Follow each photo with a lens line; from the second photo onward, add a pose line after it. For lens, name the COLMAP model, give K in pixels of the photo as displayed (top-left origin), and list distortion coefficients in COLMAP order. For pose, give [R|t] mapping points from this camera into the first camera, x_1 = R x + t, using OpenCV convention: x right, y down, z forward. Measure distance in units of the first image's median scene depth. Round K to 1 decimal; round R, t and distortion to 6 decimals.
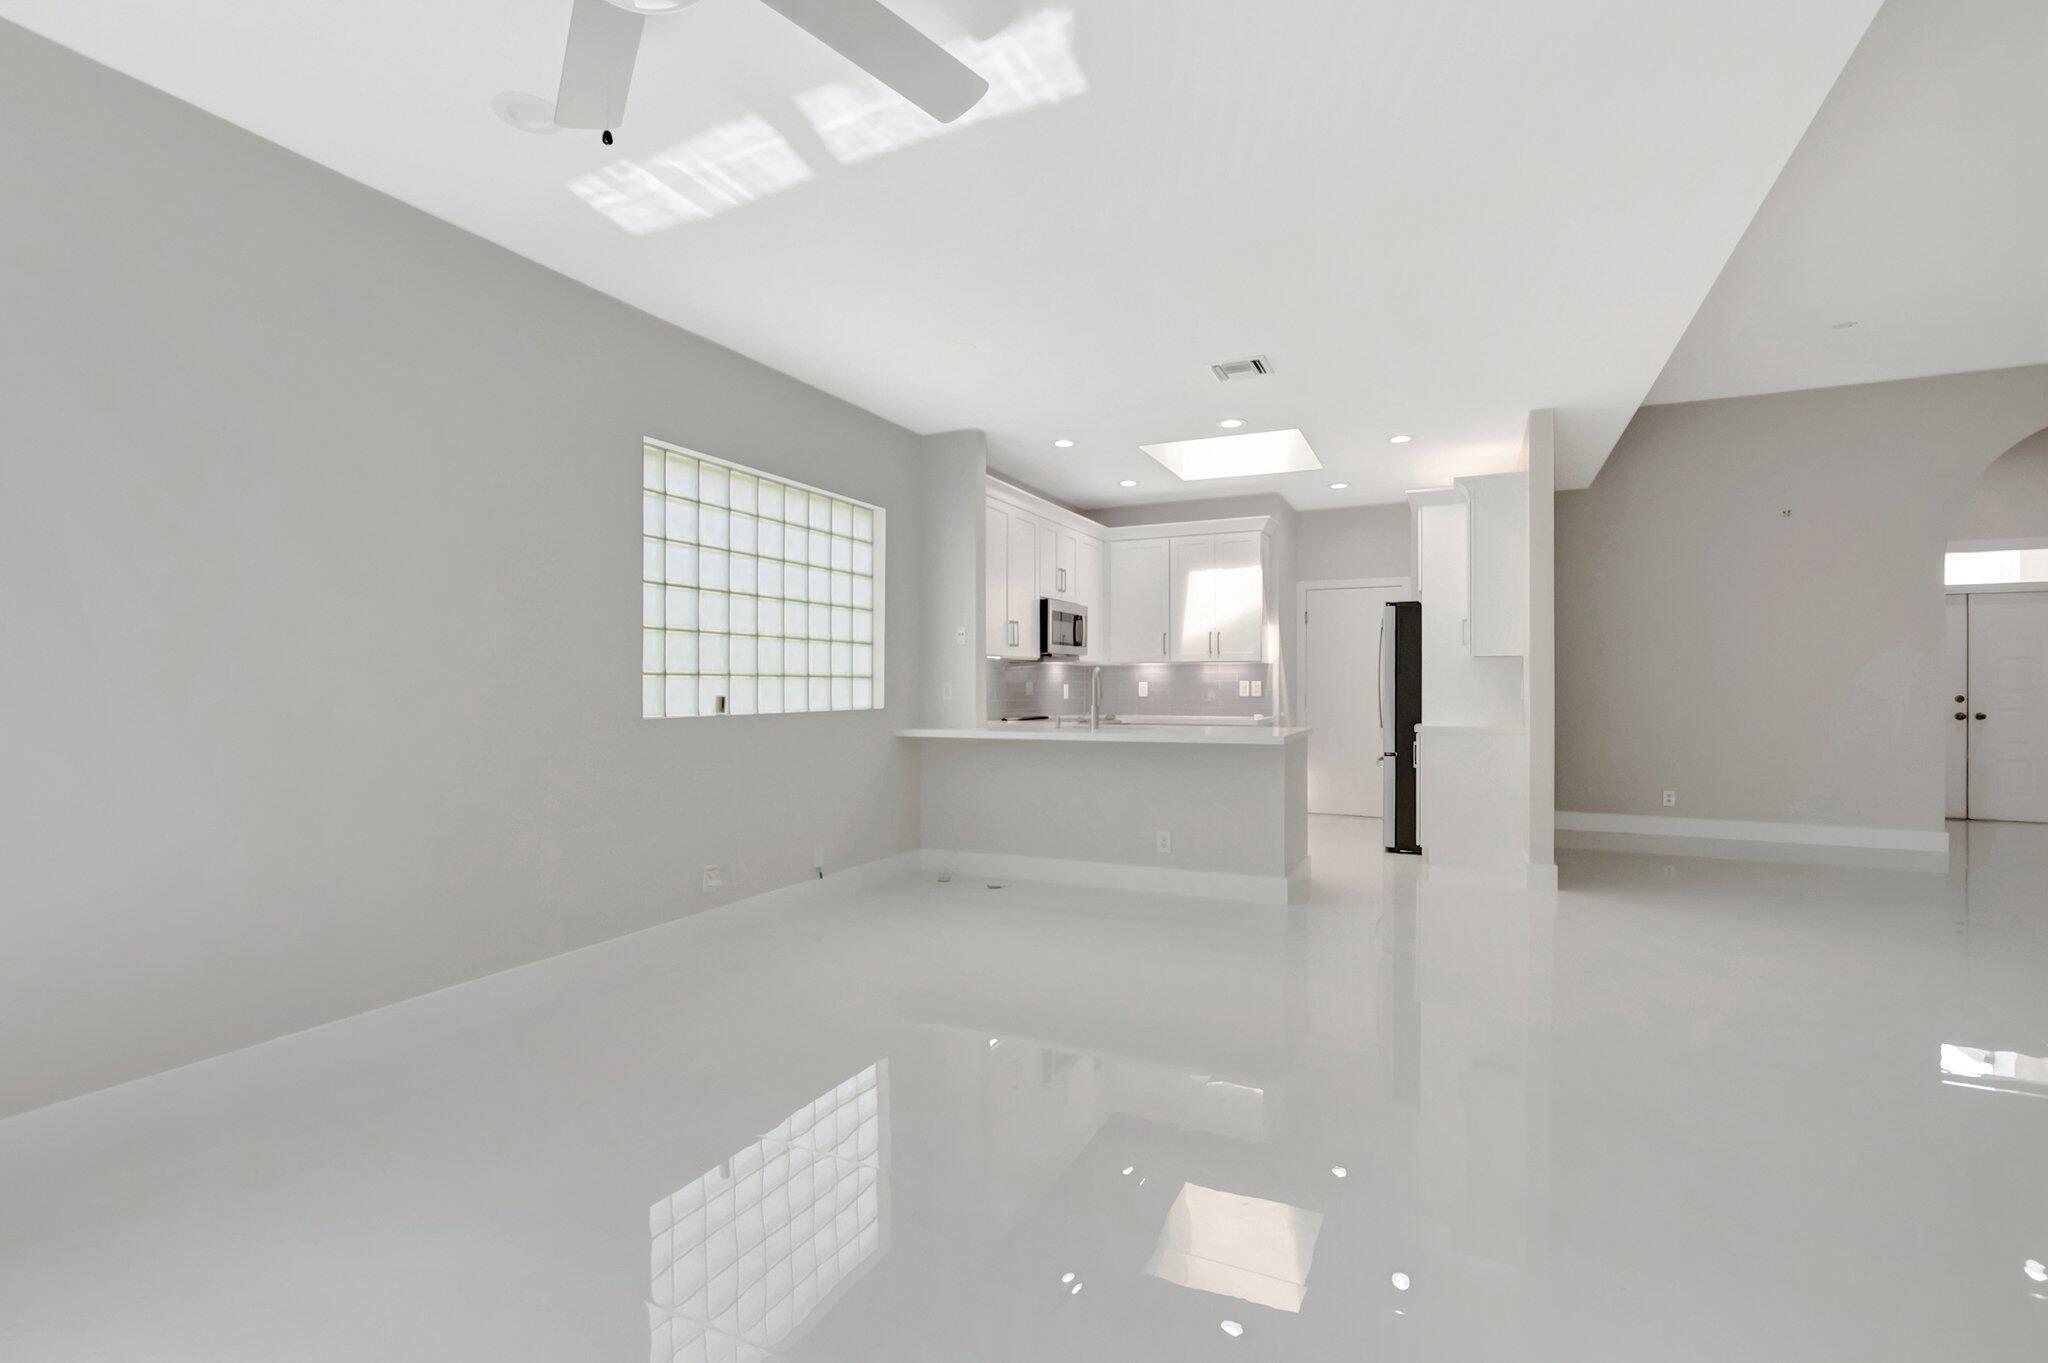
lens RADIAL K [[897.5, 0, 1032.1], [0, 897.5, 681.2], [0, 0, 1]] dist [-0.001156, -0.000045]
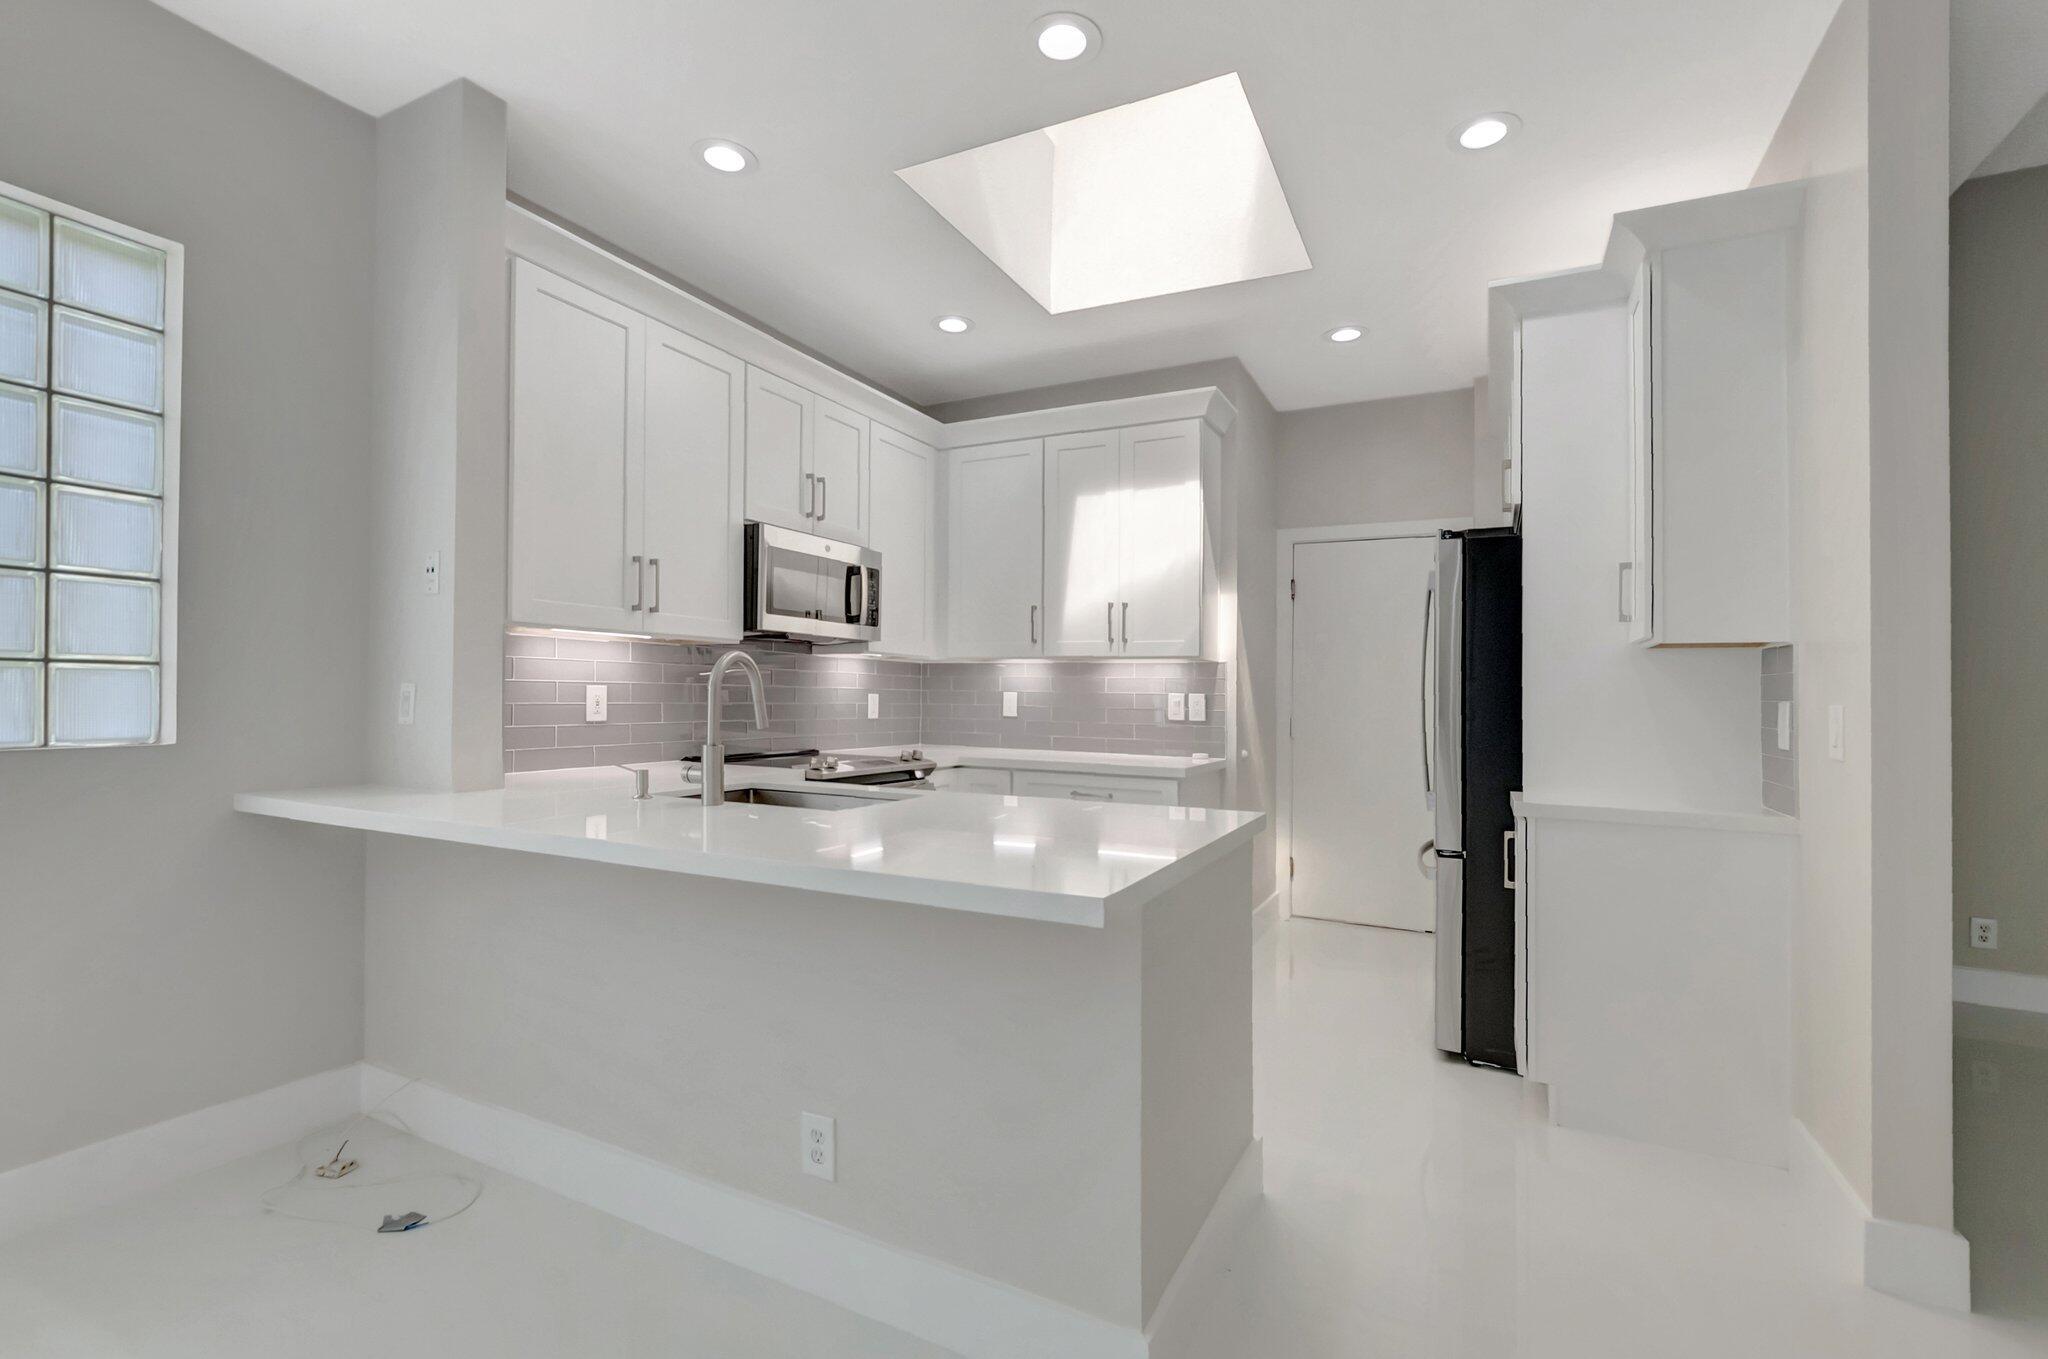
lens RADIAL K [[897.3, 0, 1016.1], [0, 897.3, 656.8], [0, 0, 1]] dist [0.026115, -0.020027]
pose [[0.999174, 0.015824, -0.037426, 0.164083], [-0.017292, 0.999080, -0.039235, 0.000902], [0.036771, 0.039850, 0.998529, 0.451052]]
